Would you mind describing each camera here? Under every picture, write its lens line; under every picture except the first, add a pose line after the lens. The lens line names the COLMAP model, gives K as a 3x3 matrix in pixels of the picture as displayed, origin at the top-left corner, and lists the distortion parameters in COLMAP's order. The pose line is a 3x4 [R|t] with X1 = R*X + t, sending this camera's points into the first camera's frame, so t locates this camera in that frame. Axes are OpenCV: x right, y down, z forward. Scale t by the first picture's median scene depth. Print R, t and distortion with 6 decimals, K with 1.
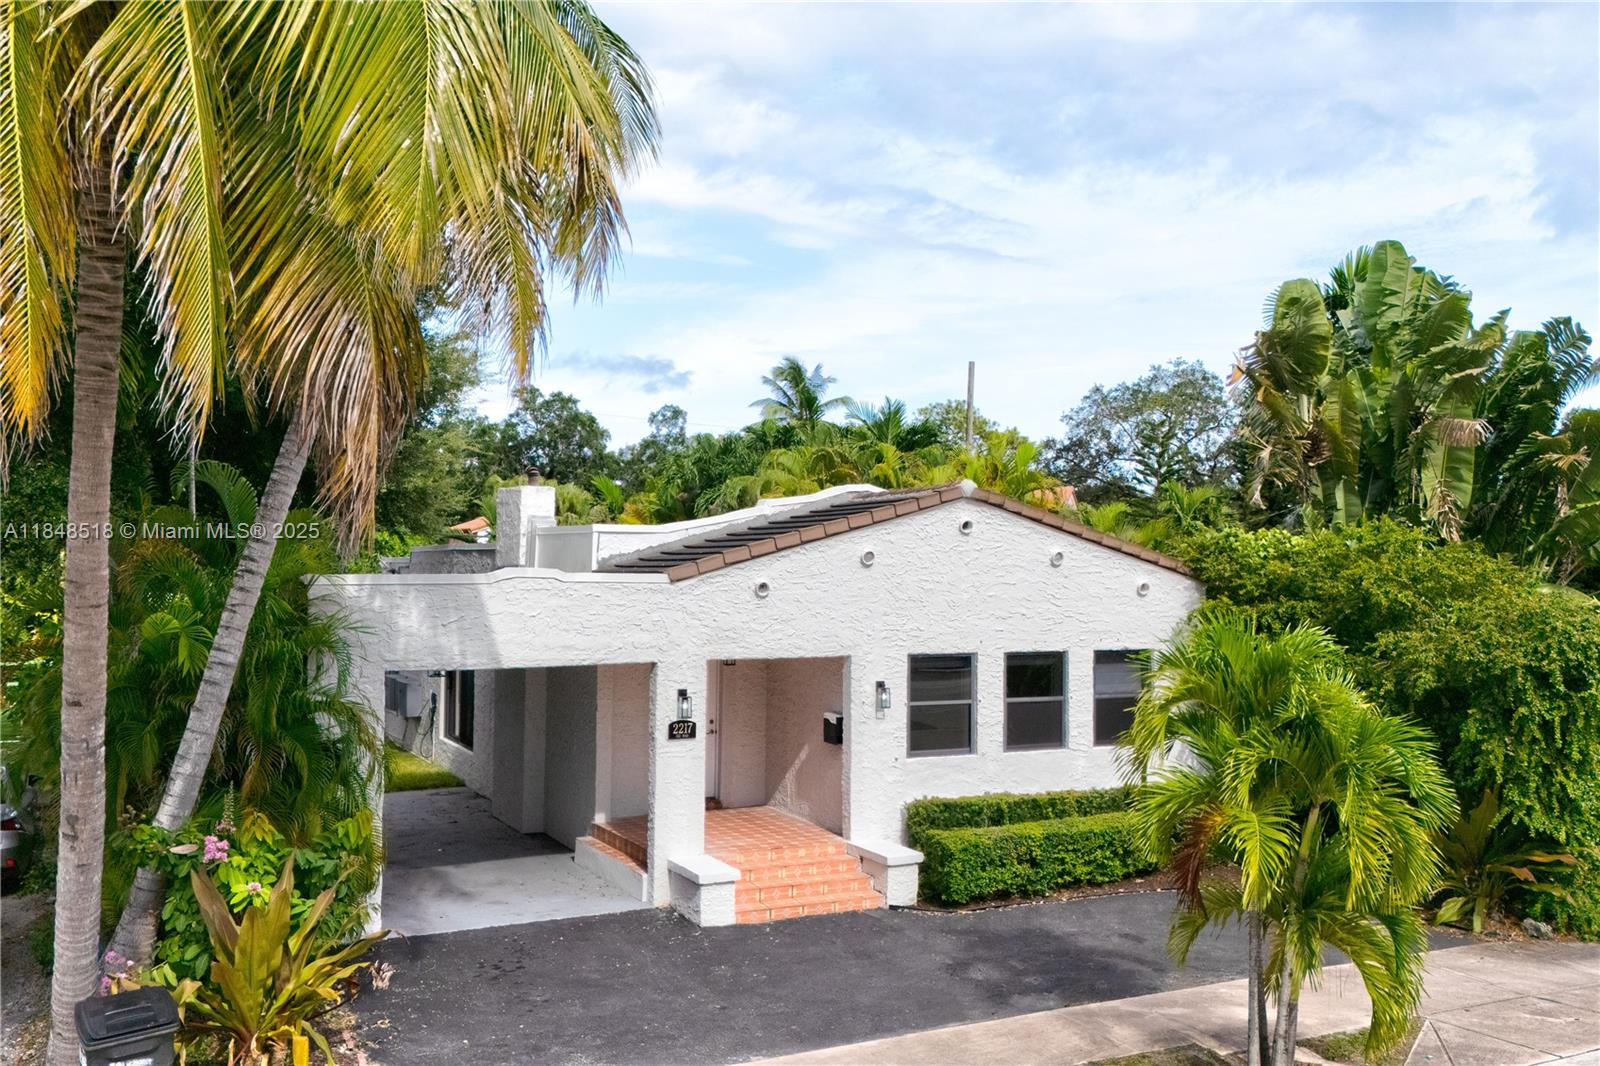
lens RADIAL K [[1255.2, 0, 800.0], [0, 1255.2, 533.0], [0, 0, 1]] dist [0.050889, 0.000449]
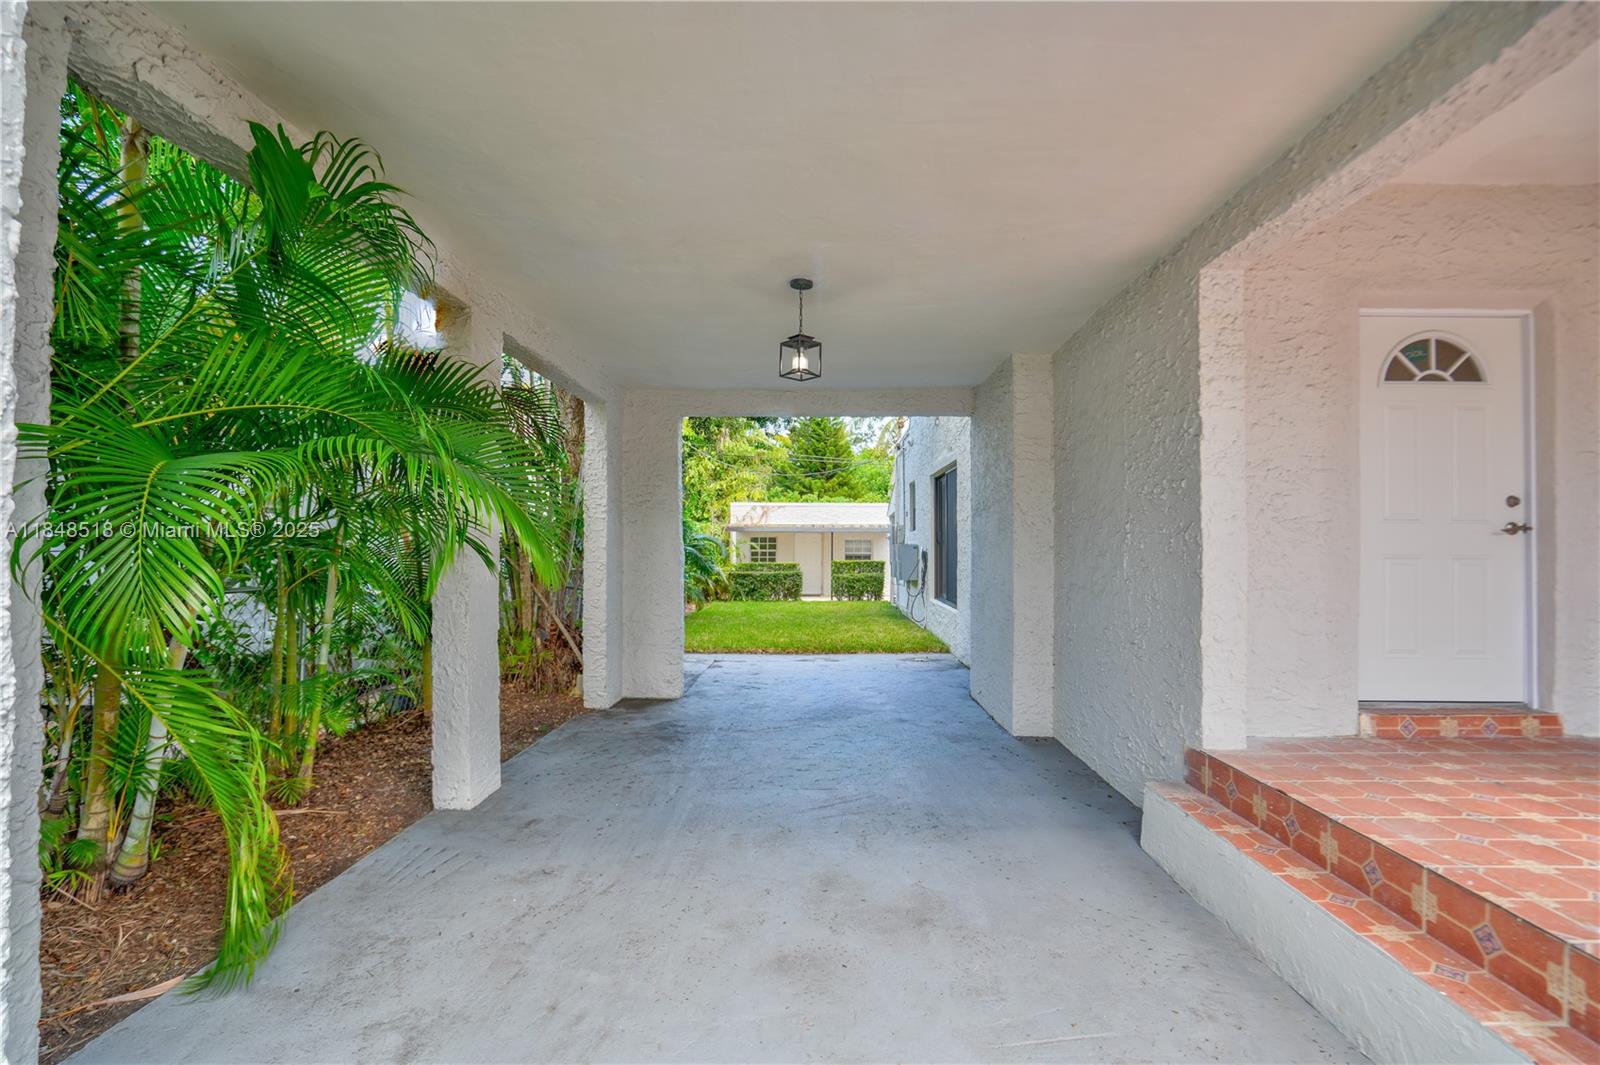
lens RADIAL K [[765.5, 0, 800.0], [0, 765.5, 532.5], [0, 0, 1]] dist [0.000859, 0.001623]
pose [[0.870072, -0.014073, -0.492724, -0.112295], [0.025365, 0.999546, 0.016243, 0.117957], [0.492272, -0.026630, 0.870034, 0.551988]]
